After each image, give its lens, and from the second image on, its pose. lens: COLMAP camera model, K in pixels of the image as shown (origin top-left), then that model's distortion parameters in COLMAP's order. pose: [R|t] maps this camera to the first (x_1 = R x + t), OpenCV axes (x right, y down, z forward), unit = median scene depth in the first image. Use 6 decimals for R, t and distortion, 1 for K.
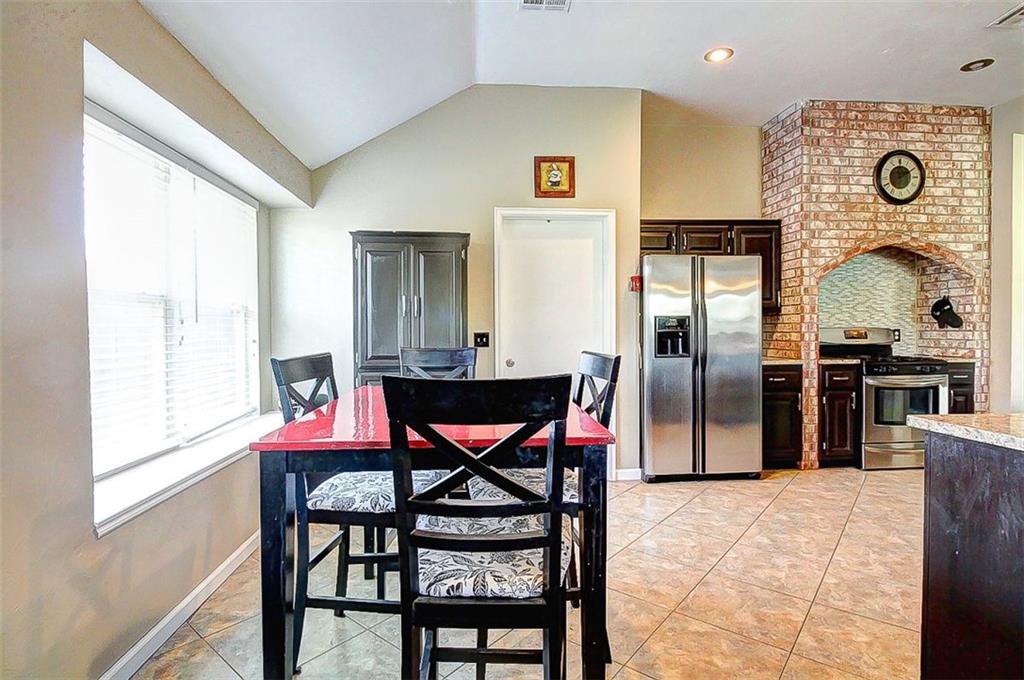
lens RADIAL K [[511.5, 0, 521.0], [0, 511.5, 334.8], [0, 0, 1]] dist [0.003856, -0.011657]
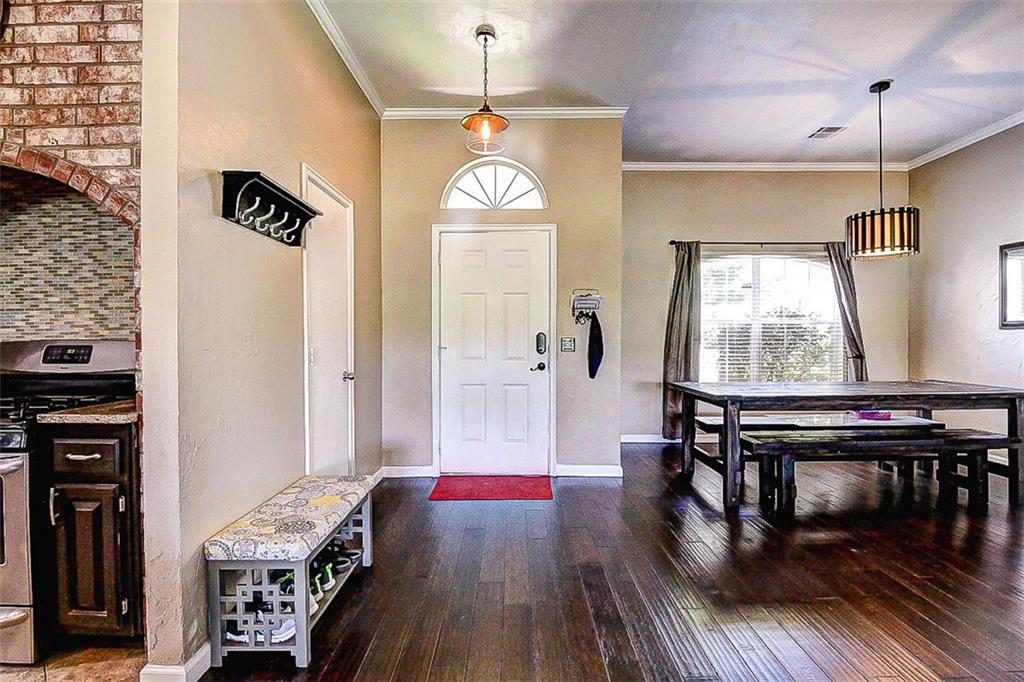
lens RADIAL K [[492.1, 0, 477.8], [0, 492.1, 338.6], [0, 0, 1]] dist [0.002394, -0.012458]
pose [[0.996150, 0.004968, -0.087527, 1.246803], [-0.005433, 0.999972, -0.005068, -0.017308], [0.087499, 0.005523, 0.996149, 0.624012]]
